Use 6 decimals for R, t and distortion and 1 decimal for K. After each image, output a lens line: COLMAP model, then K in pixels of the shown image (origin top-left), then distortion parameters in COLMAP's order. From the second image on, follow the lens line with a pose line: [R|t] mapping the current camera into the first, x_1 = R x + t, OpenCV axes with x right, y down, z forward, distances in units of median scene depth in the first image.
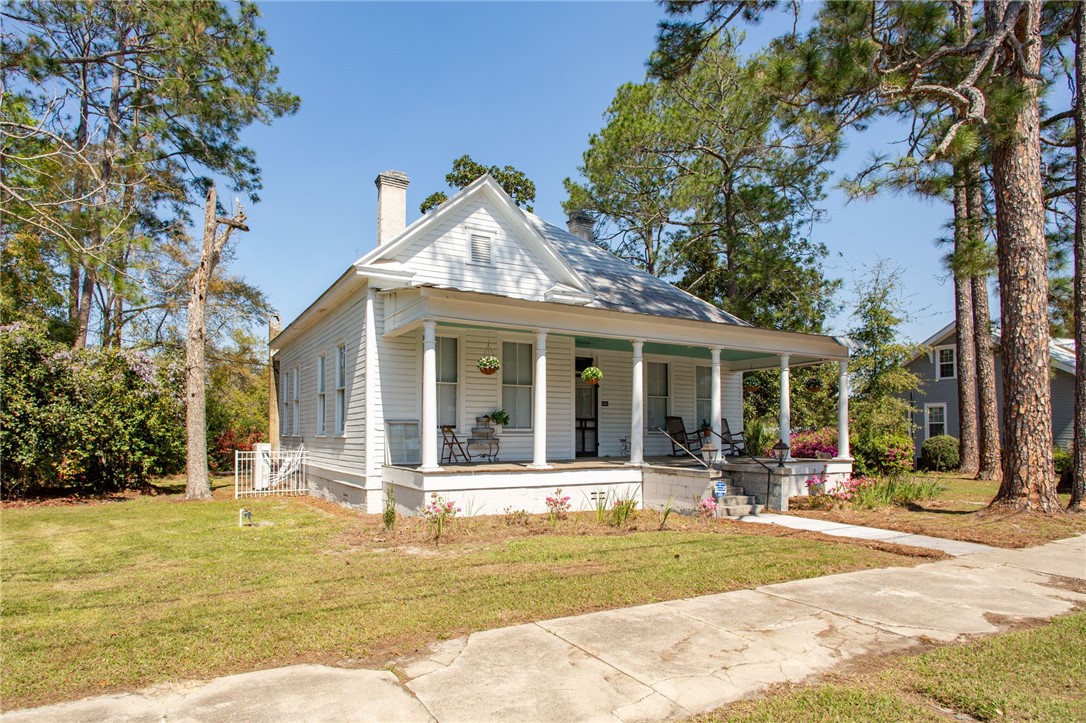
lens RADIAL K [[621.2, 0, 526.6], [0, 621.2, 388.6], [0, 0, 1]] dist [0.023735, -0.001170]
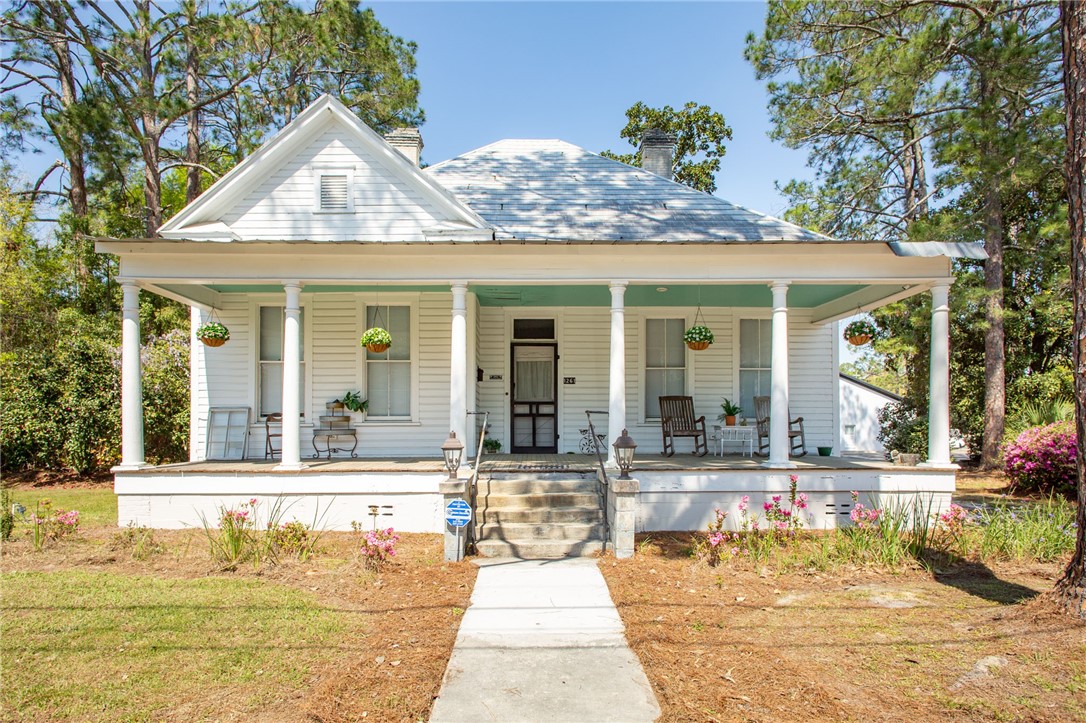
lens RADIAL K [[621.2, 0, 555.9], [0, 621.2, 389.3], [0, 0, 1]] dist [0.023735, -0.001170]
pose [[0.876027, -0.030517, -0.481296, 0.553235], [0.039144, 0.999202, 0.007894, 0.033413], [0.480671, -0.025755, 0.876523, 0.426382]]
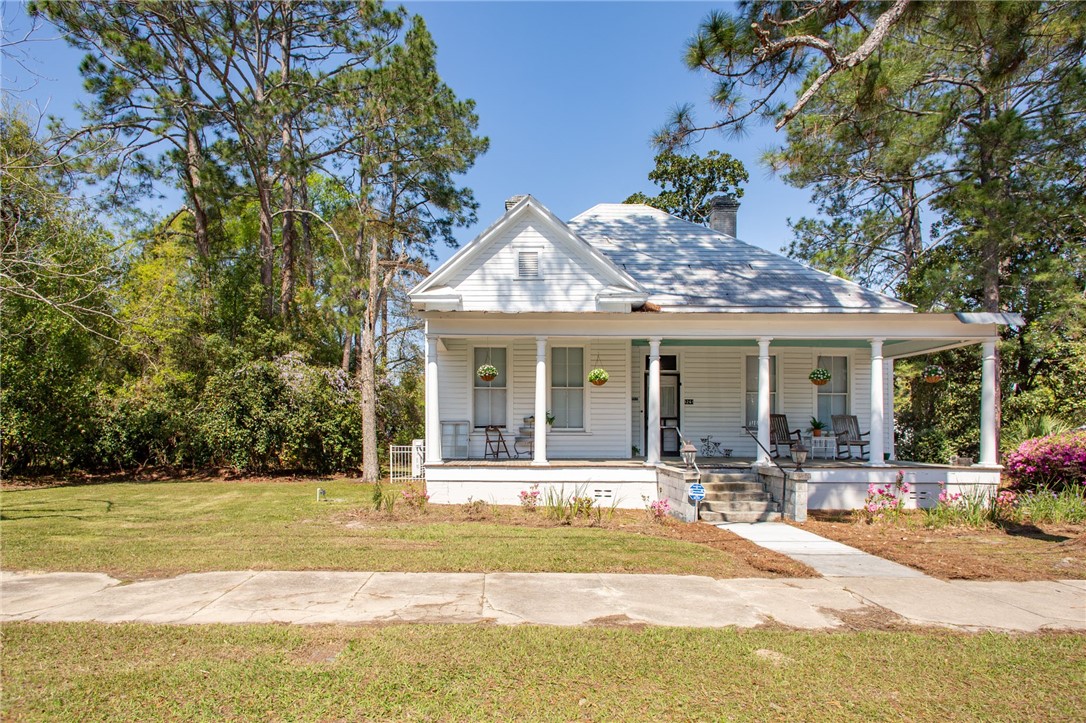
lens RADIAL K [[621.2, 0, 510.2], [0, 621.2, 395.0], [0, 0, 1]] dist [0.023735, -0.001170]
pose [[0.874076, -0.025779, -0.485105, 0.423411], [0.033179, 0.999427, 0.006670, -0.002903], [0.484655, -0.021926, 0.874430, 0.021269]]
